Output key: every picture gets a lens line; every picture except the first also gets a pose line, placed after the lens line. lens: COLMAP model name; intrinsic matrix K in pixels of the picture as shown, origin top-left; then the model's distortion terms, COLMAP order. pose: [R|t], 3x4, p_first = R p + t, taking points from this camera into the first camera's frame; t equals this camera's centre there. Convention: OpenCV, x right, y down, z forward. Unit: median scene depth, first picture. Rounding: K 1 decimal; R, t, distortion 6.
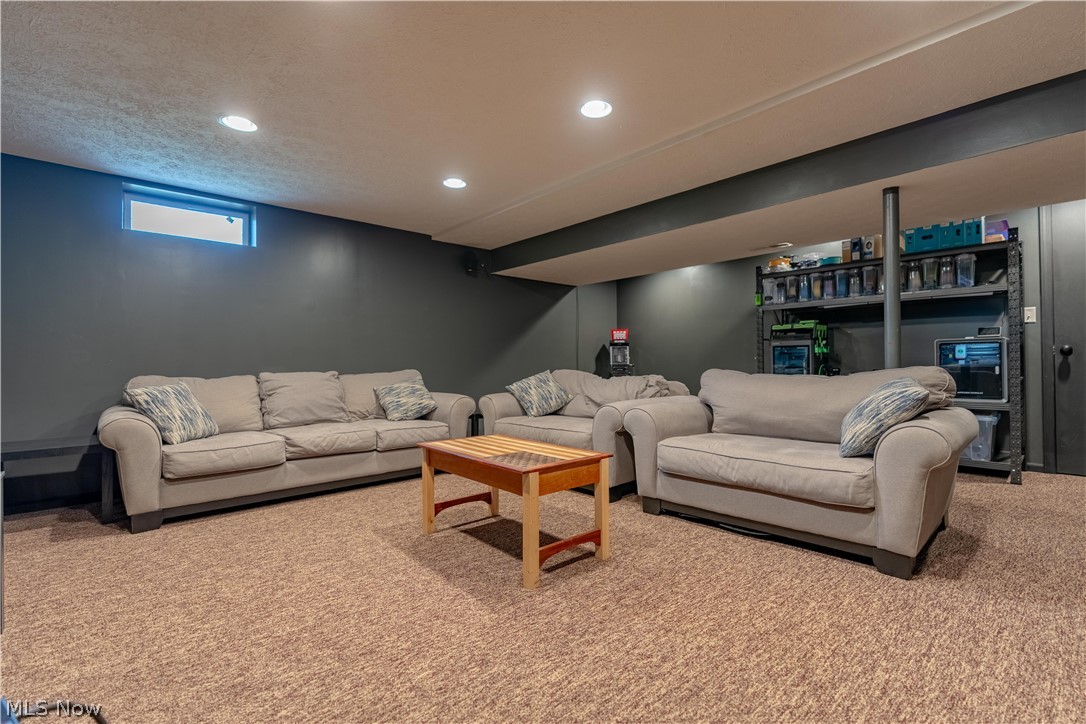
lens RADIAL K [[490.6, 0, 546.7], [0, 490.6, 361.5], [0, 0, 1]] dist [-0.004260, 0.000058]
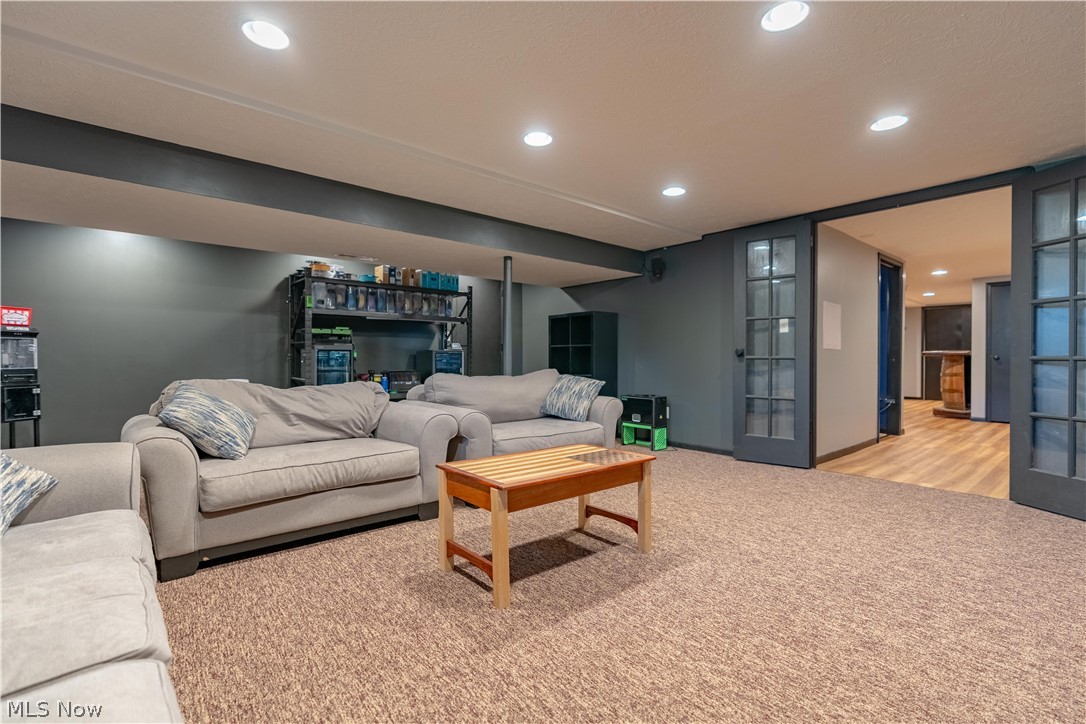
lens RADIAL K [[490.6, 0, 546.7], [0, 490.6, 361.5], [0, 0, 1]] dist [-0.004260, 0.000058]
pose [[0.019990, 0.002544, 0.999797, -0.912669], [-0.005072, 0.999984, -0.002443, -0.011527], [-0.999787, -0.005022, 0.020003, 0.872853]]
